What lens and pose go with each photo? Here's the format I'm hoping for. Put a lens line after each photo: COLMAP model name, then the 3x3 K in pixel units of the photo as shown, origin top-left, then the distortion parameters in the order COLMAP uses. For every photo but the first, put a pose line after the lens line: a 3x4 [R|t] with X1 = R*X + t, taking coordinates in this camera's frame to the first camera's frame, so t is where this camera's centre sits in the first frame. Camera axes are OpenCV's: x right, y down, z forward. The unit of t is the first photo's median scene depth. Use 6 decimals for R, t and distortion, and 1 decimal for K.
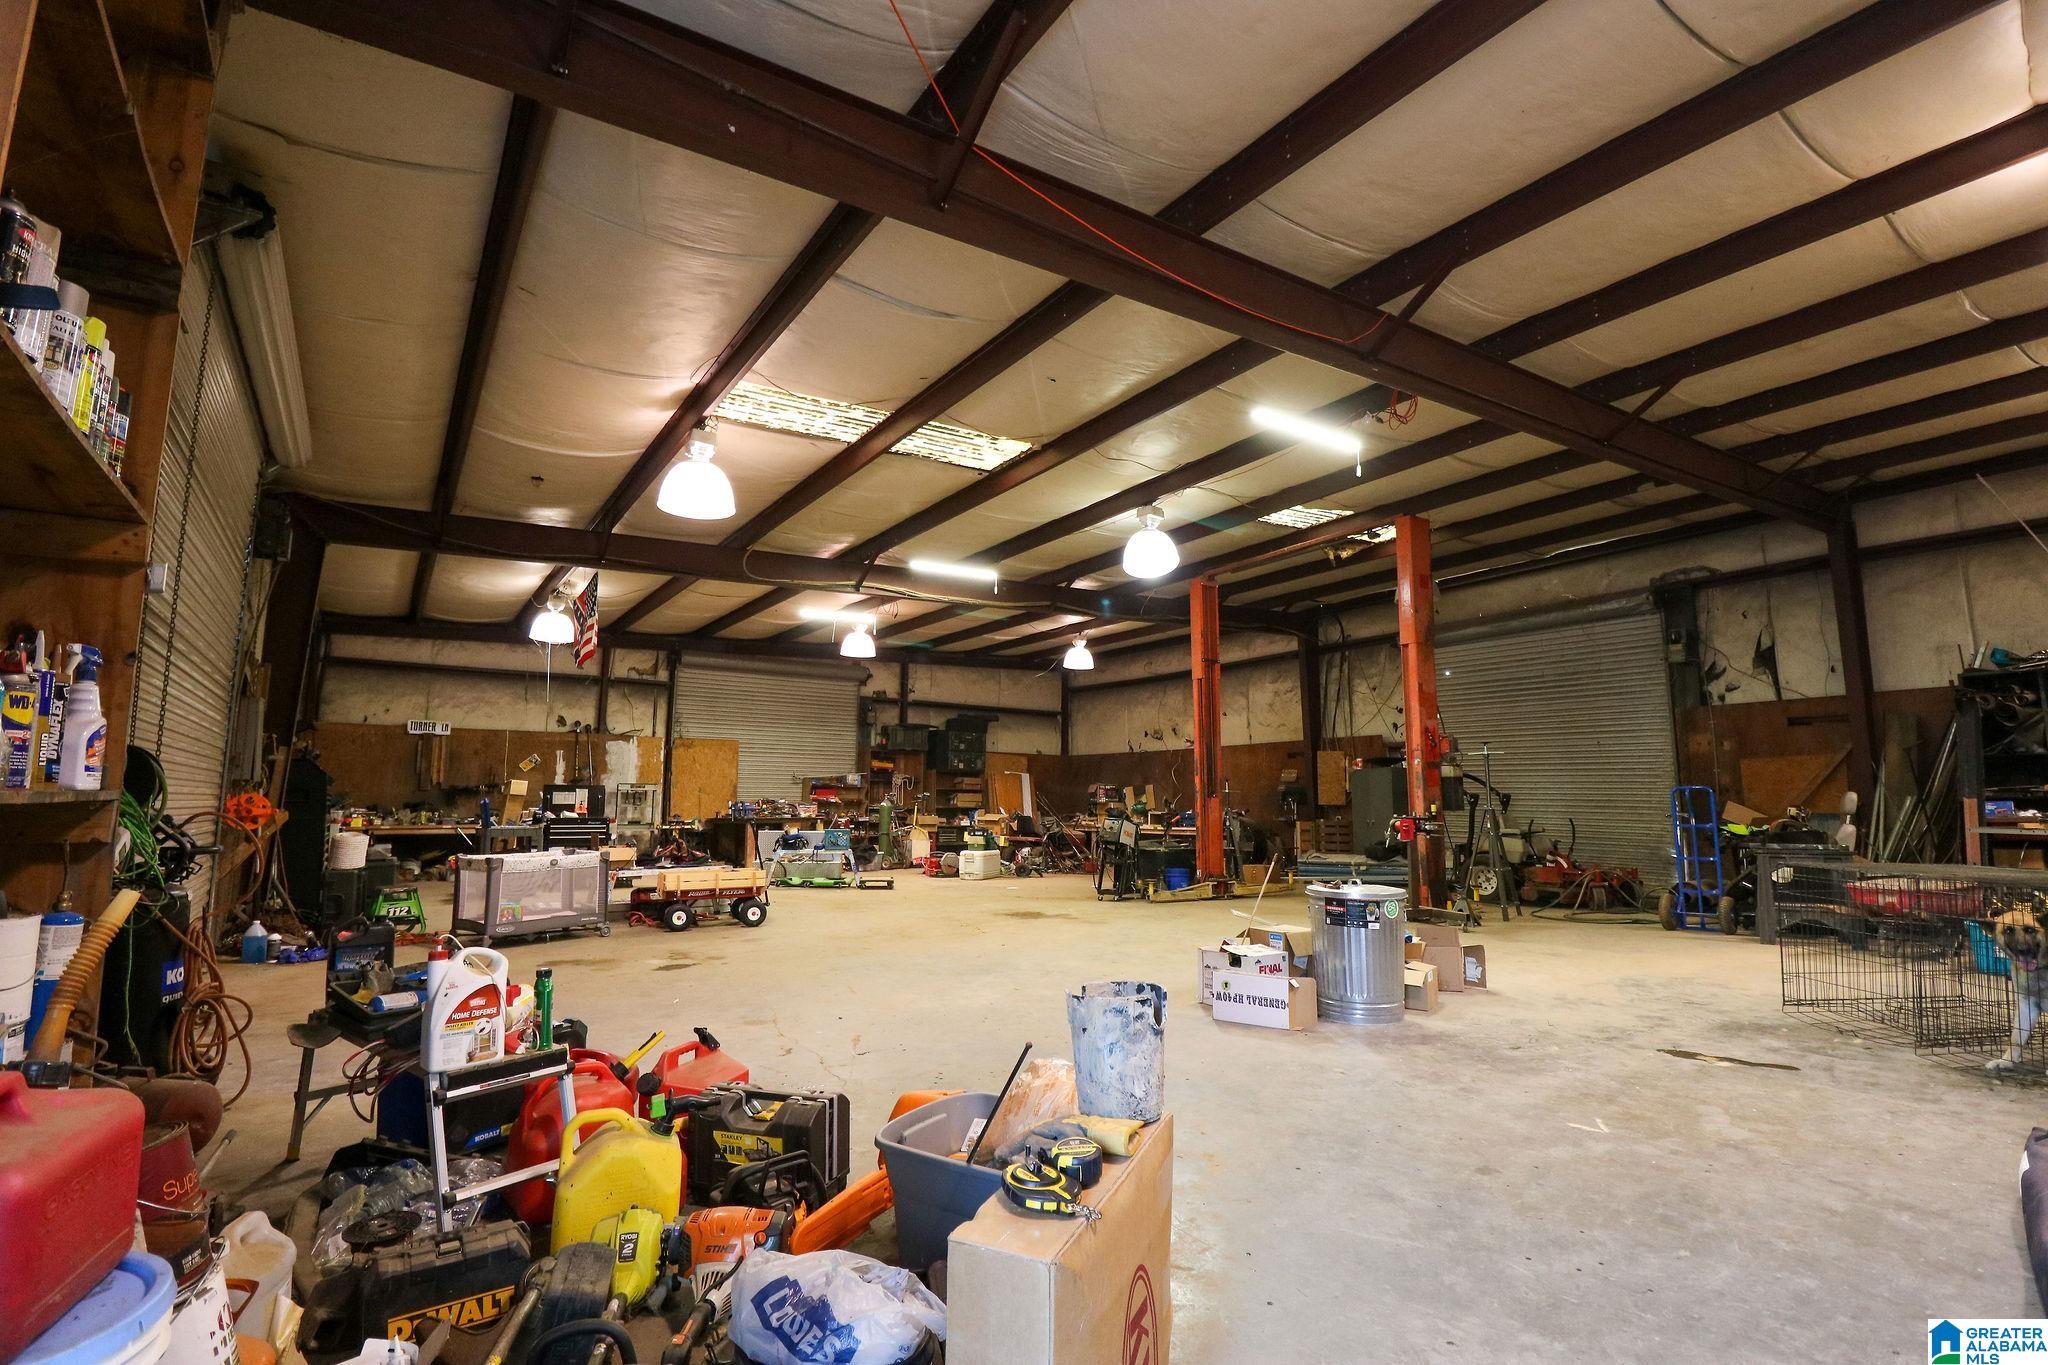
lens RADIAL K [[954.1, 0, 1027.8], [0, 954.1, 683.8], [0, 0, 1]] dist [-0.000139, -0.014868]
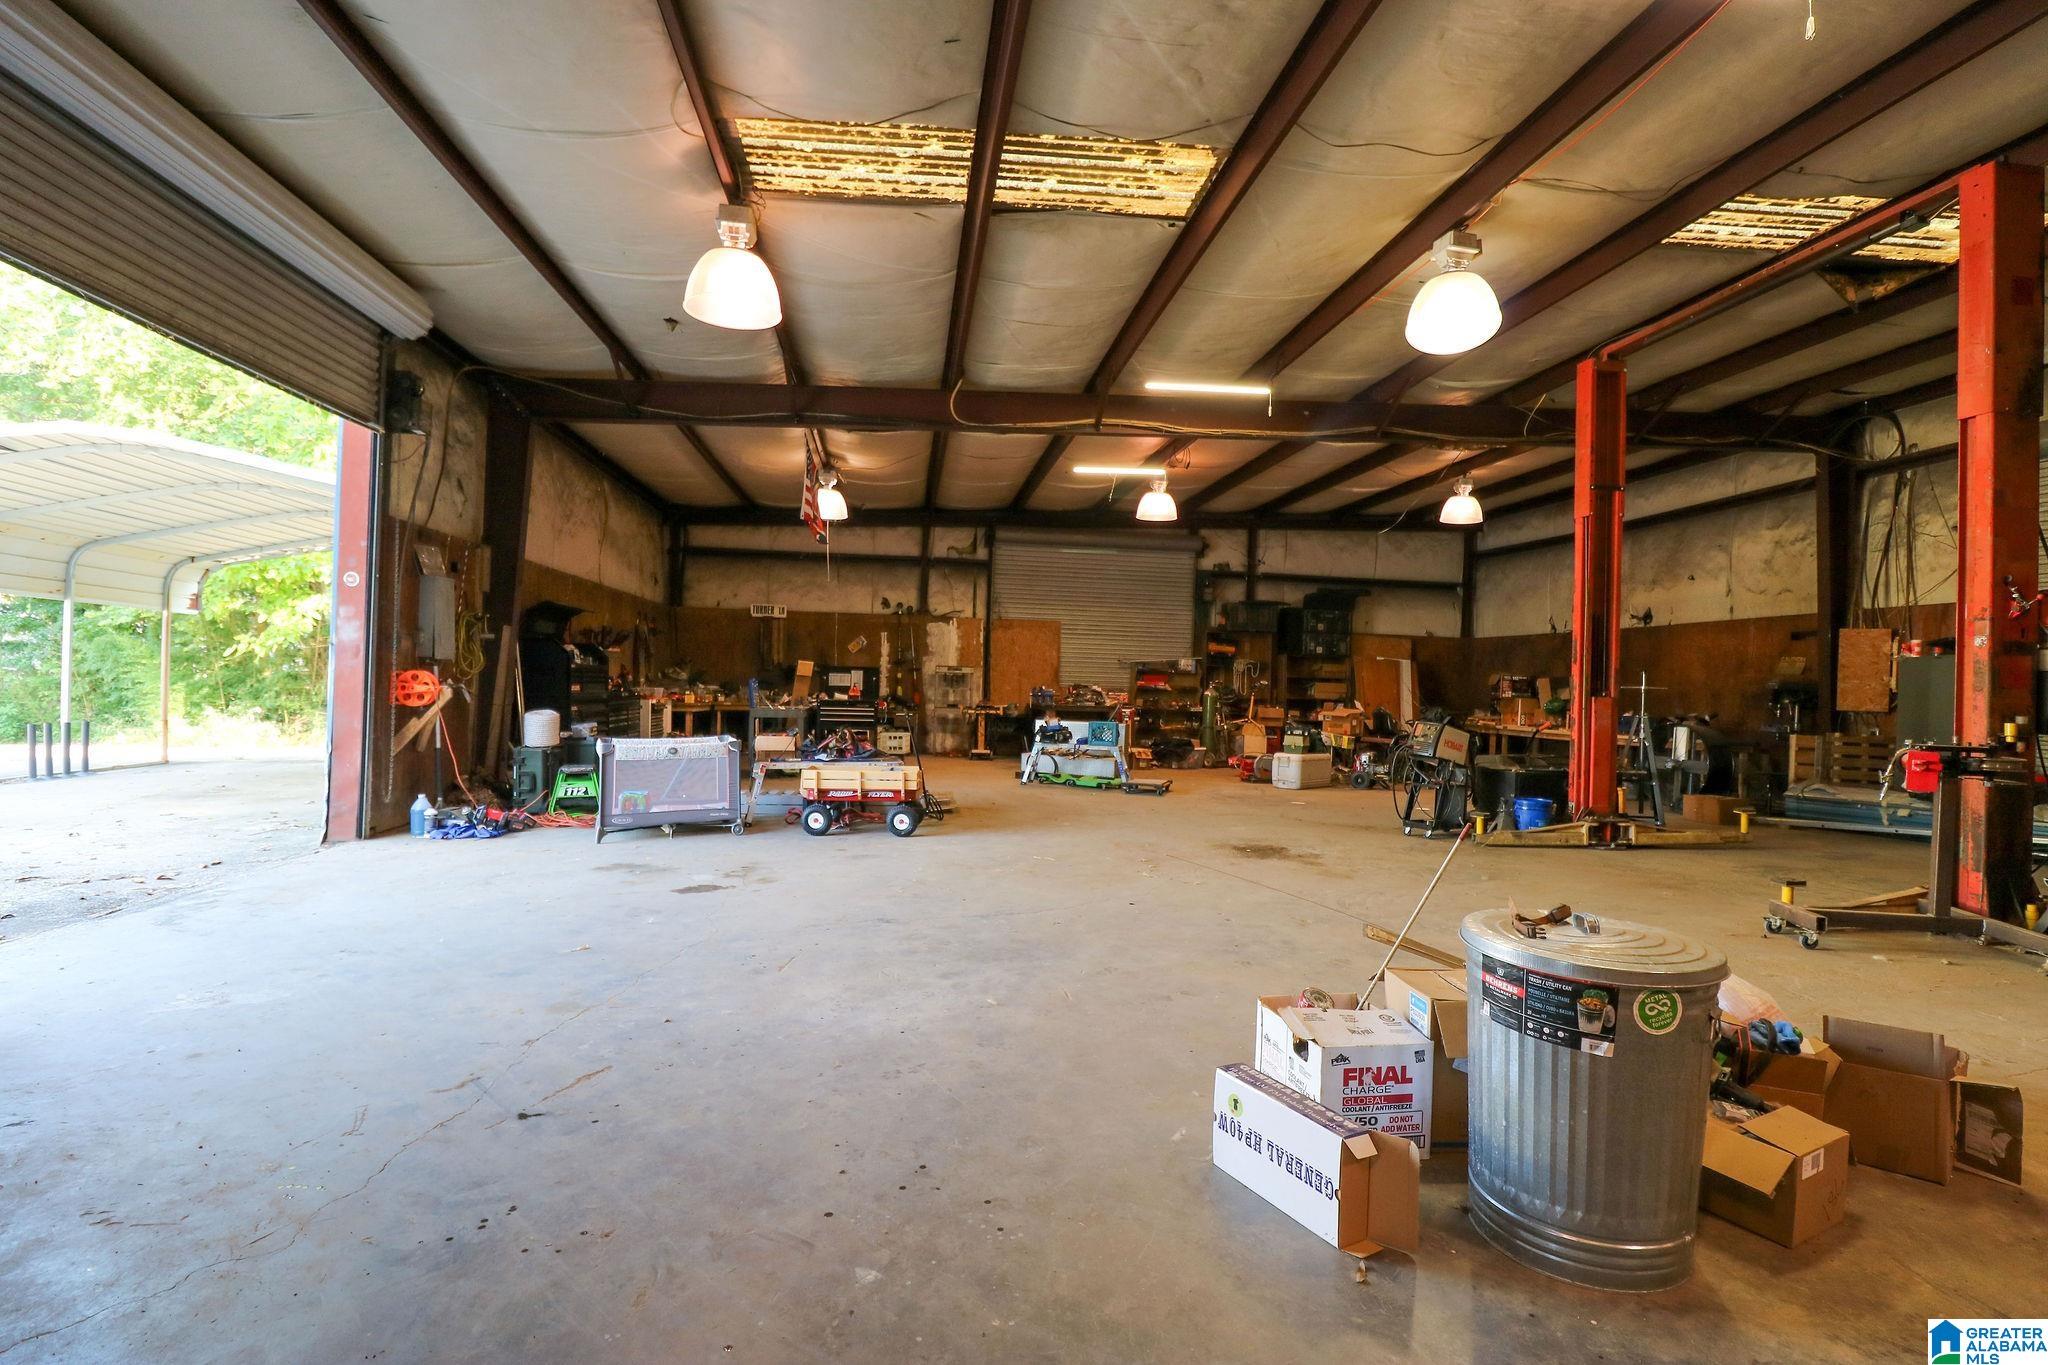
lens RADIAL K [[954.1, 0, 1027.8], [0, 954.1, 683.8], [0, 0, 1]] dist [-0.000139, -0.014868]
pose [[0.892522, 0.020433, -0.450540, 0.097449], [0.033602, 0.993184, 0.111608, 0.016513], [0.449750, -0.114751, 0.885752, 0.169459]]
